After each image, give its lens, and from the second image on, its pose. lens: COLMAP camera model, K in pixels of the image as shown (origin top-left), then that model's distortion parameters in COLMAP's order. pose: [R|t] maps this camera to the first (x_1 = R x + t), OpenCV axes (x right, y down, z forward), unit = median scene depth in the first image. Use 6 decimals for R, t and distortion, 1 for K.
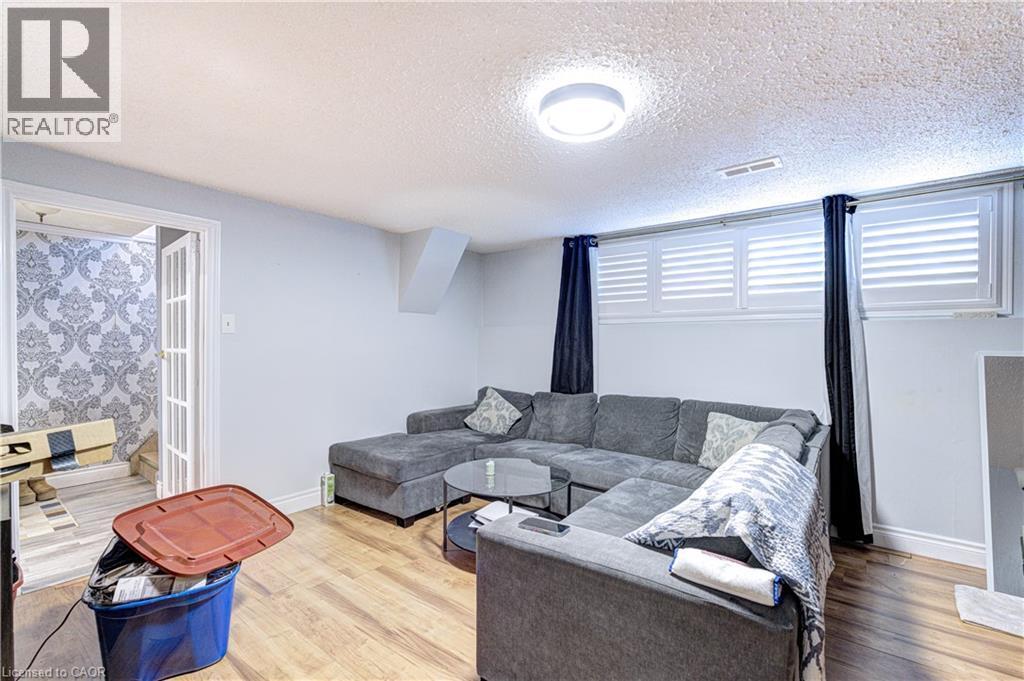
lens RADIAL K [[448.2, 0, 510.2], [0, 448.2, 343.0], [0, 0, 1]] dist [0.006694, -0.003433]
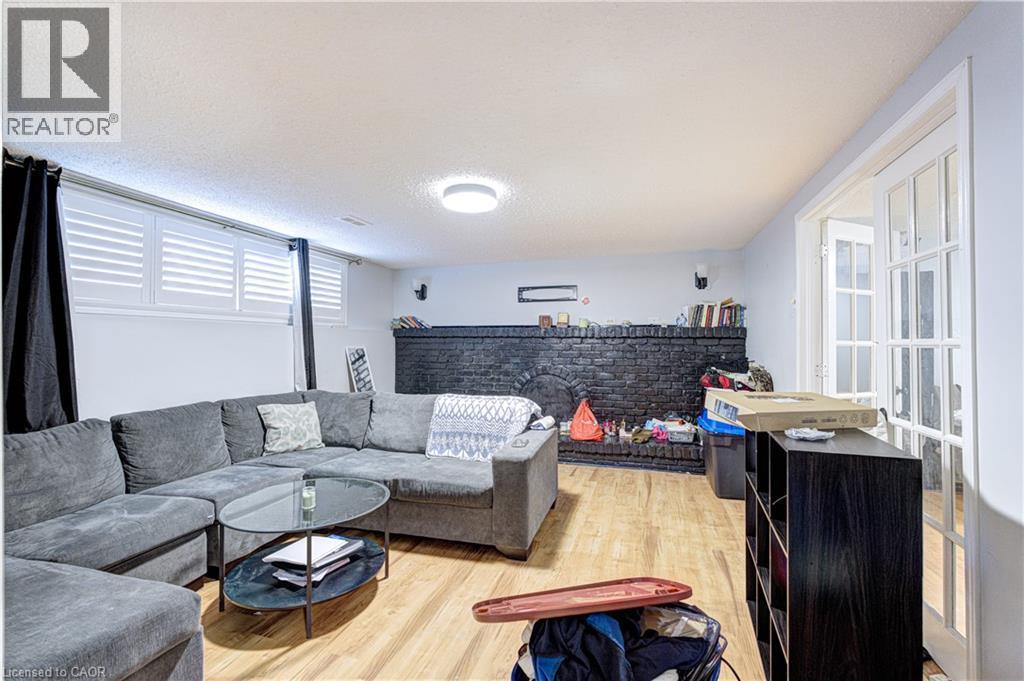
lens RADIAL K [[448.2, 0, 511.5], [0, 448.2, 338.2], [0, 0, 1]] dist [0.006694, -0.003433]
pose [[-0.348001, 0.008196, 0.937458, -0.789443], [0.002733, 0.999966, -0.007728, 0.001274], [-0.937490, -0.000127, -0.348012, 0.815922]]
